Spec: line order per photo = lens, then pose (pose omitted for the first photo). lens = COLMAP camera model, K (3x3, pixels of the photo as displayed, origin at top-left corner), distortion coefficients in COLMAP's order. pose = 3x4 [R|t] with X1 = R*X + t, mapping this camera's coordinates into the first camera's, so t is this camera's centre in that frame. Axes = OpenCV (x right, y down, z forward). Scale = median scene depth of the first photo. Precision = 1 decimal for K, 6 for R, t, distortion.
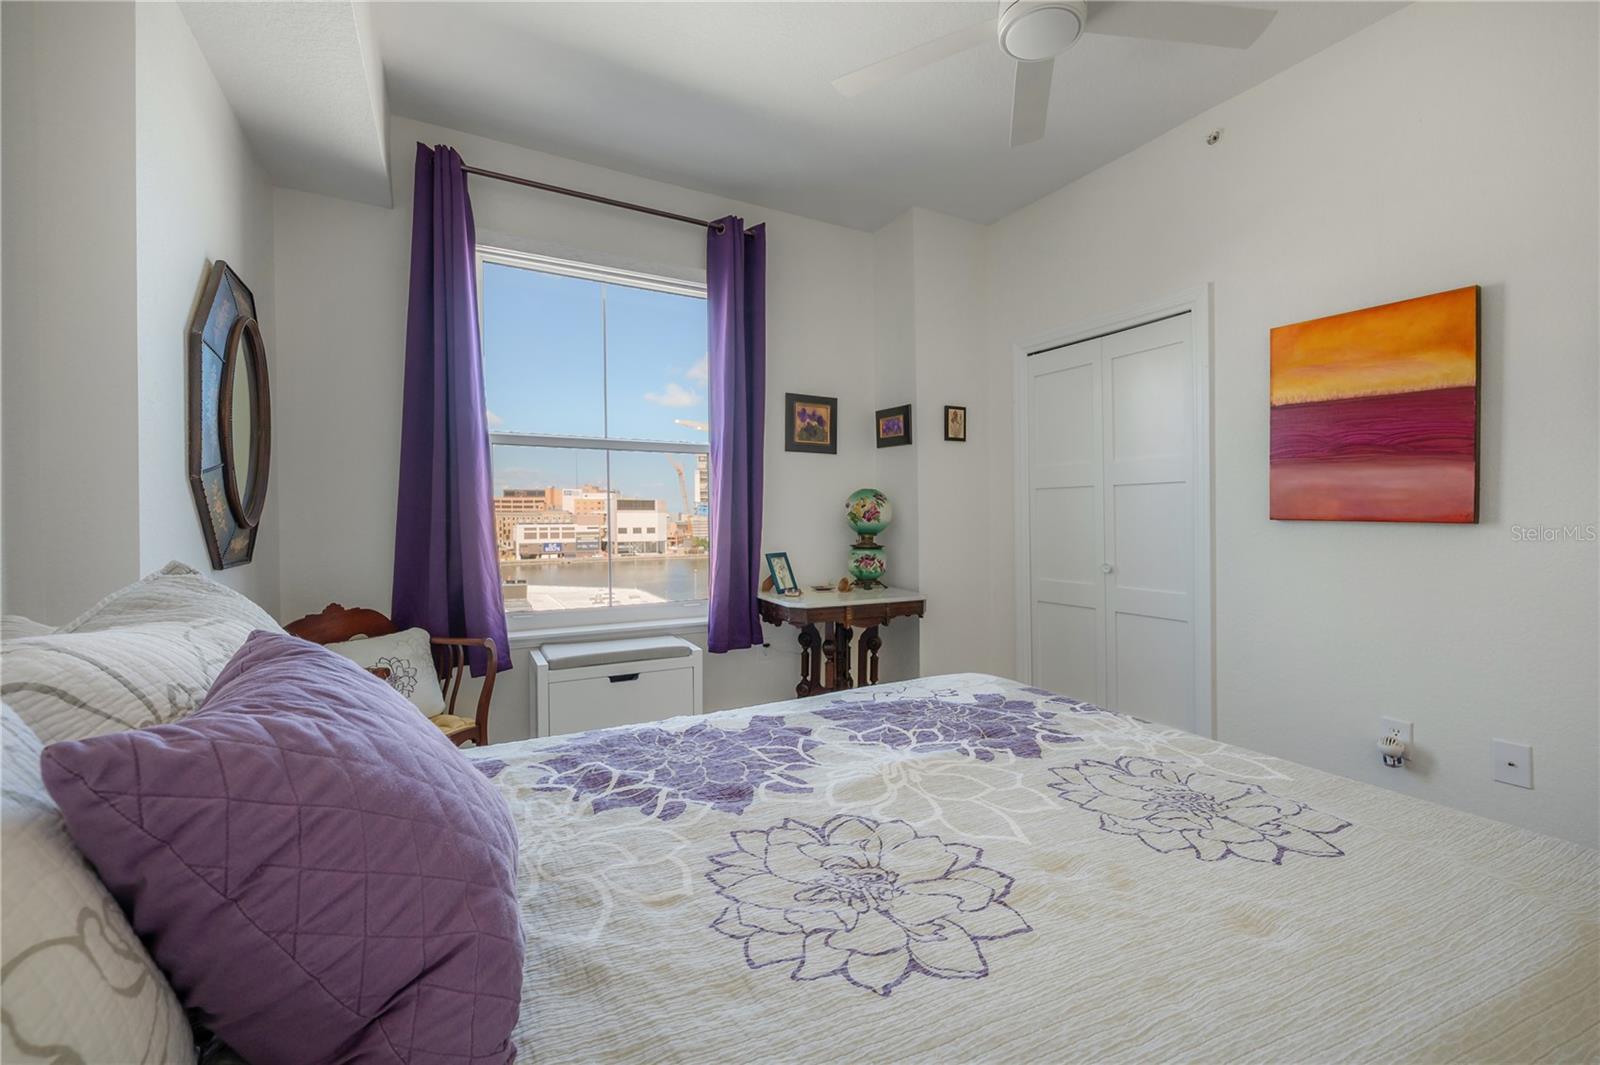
lens RADIAL K [[649.5, 0, 800.0], [0, 649.5, 532.5], [0, 0, 1]] dist [-0.005933, 0.000190]
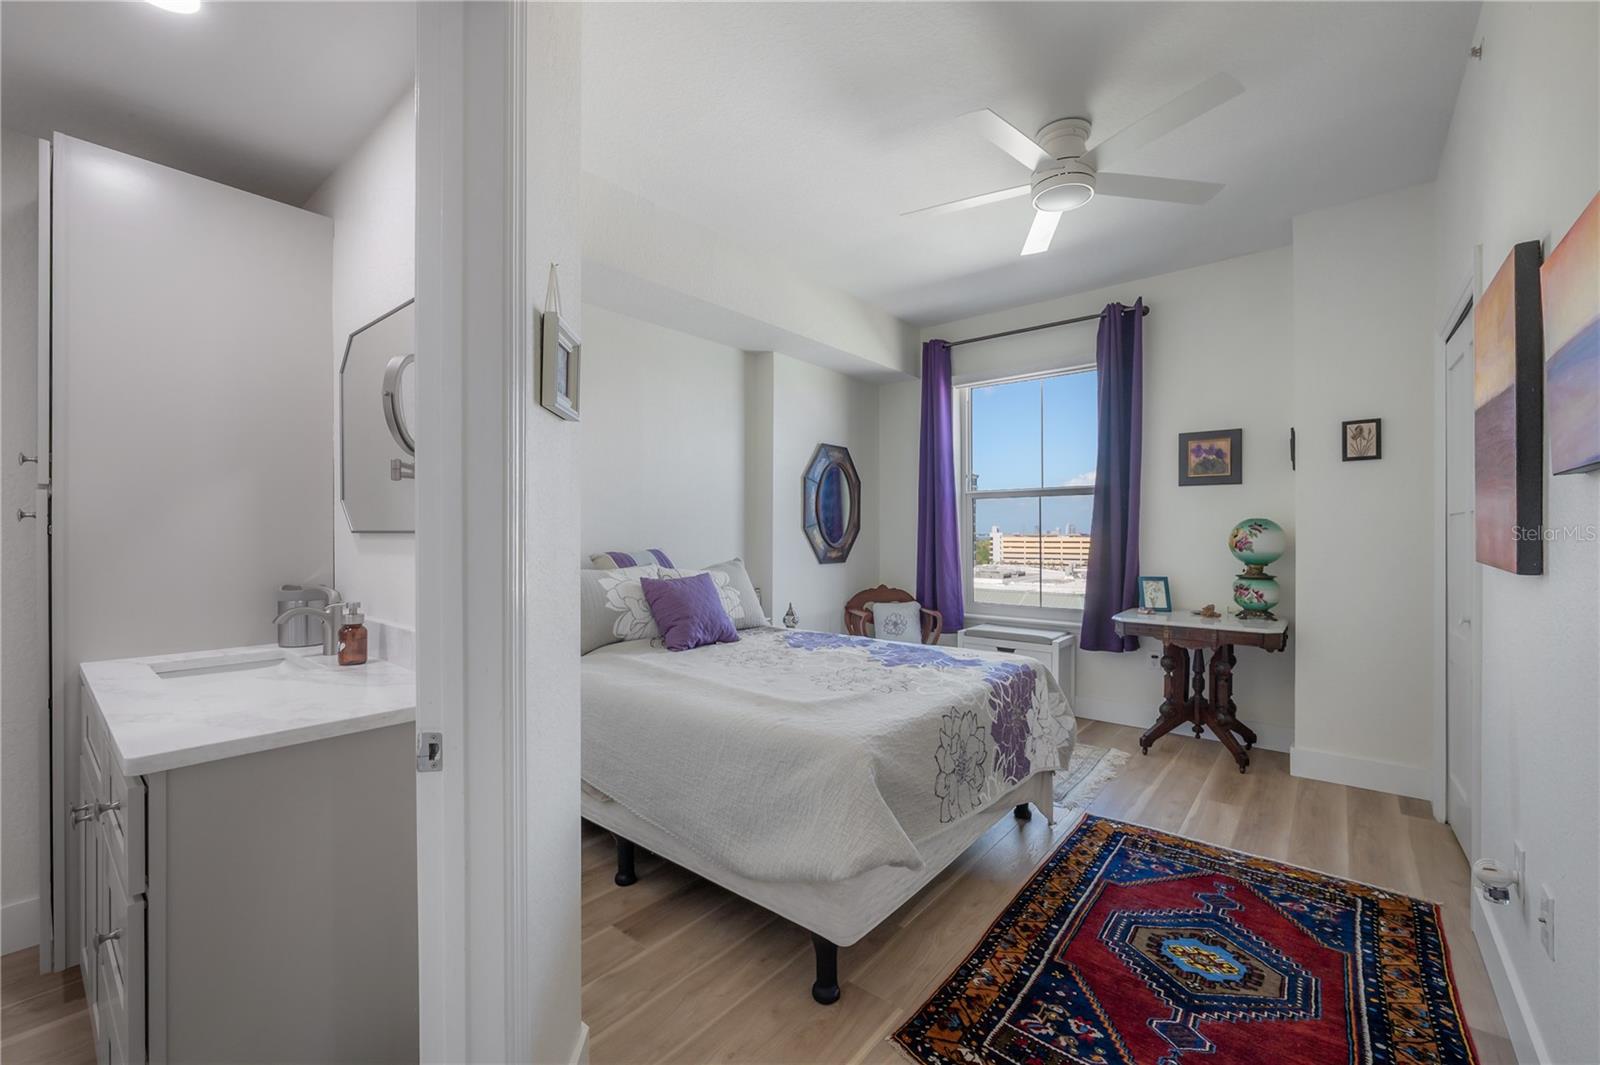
lens RADIAL K [[649.5, 0, 800.0], [0, 649.5, 532.5], [0, 0, 1]] dist [-0.005933, 0.000190]
pose [[0.365197, -0.003389, -0.930924, 0.771827], [-0.022659, 0.999665, -0.012528, -0.017511], [0.930654, 0.025670, 0.364998, -0.004455]]
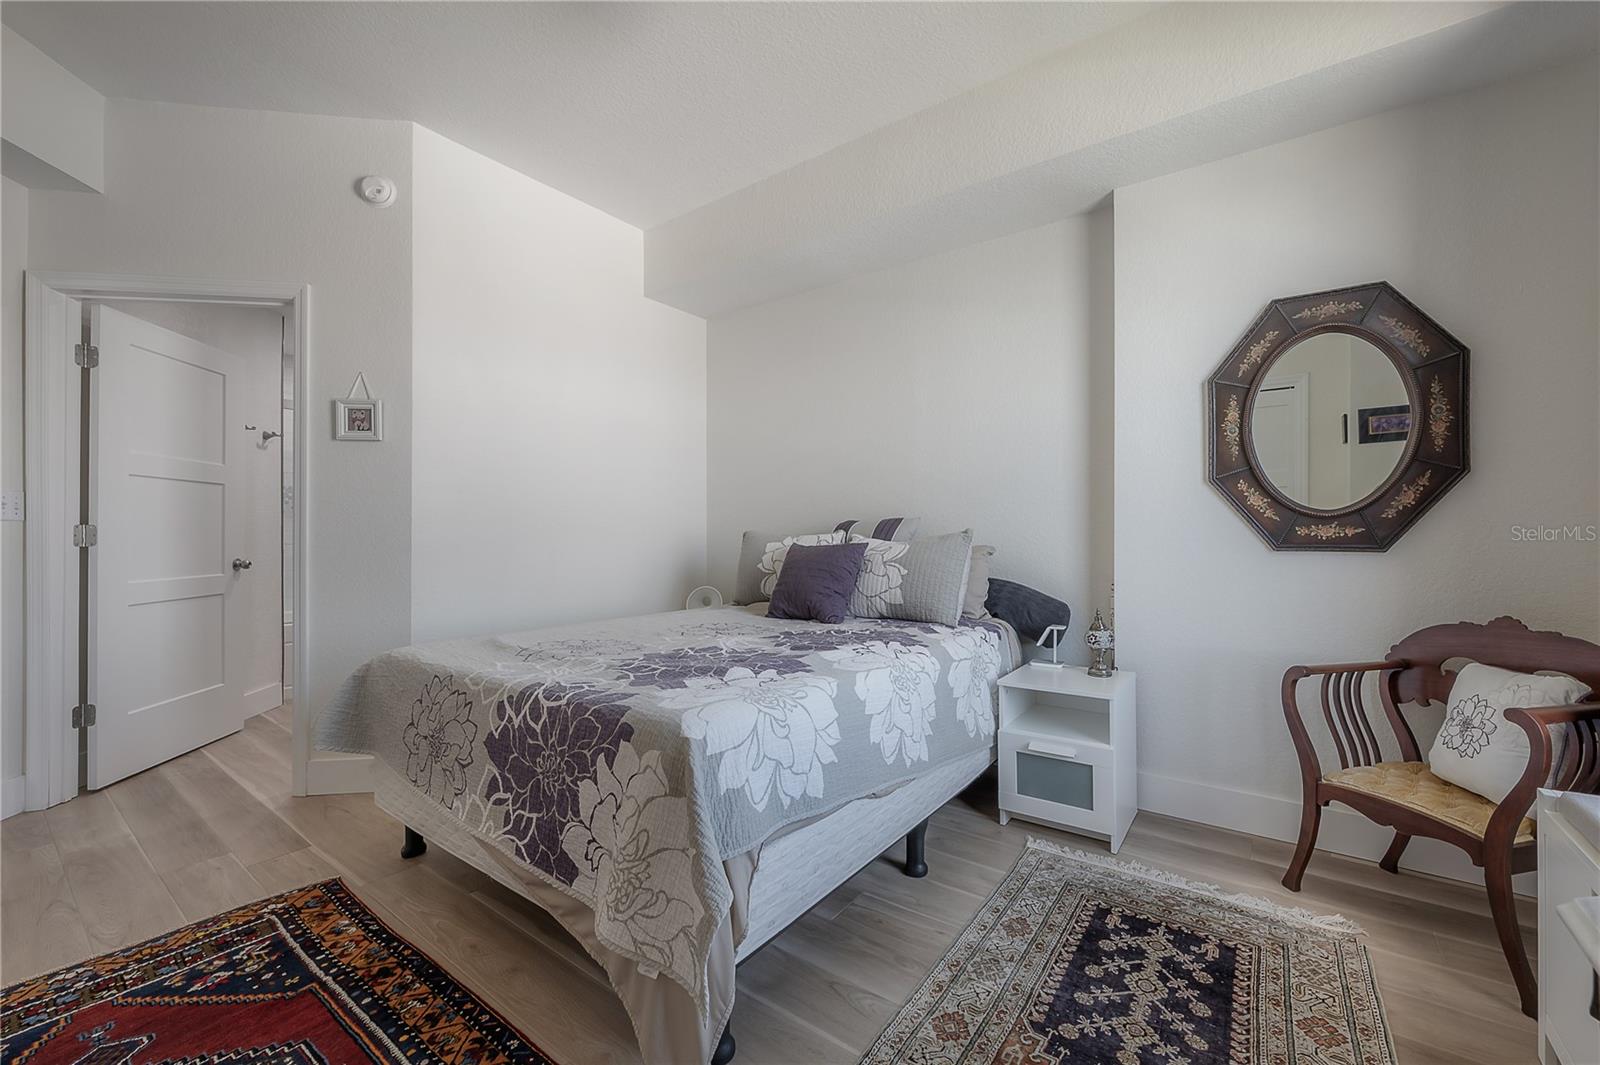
lens RADIAL K [[649.5, 0, 800.0], [0, 649.5, 532.5], [0, 0, 1]] dist [-0.005933, 0.000190]
pose [[-0.912149, -0.002732, -0.409850, 0.225563], [-0.012398, 0.999704, 0.020930, 0.004650], [0.409672, 0.024173, -0.911913, 0.928906]]
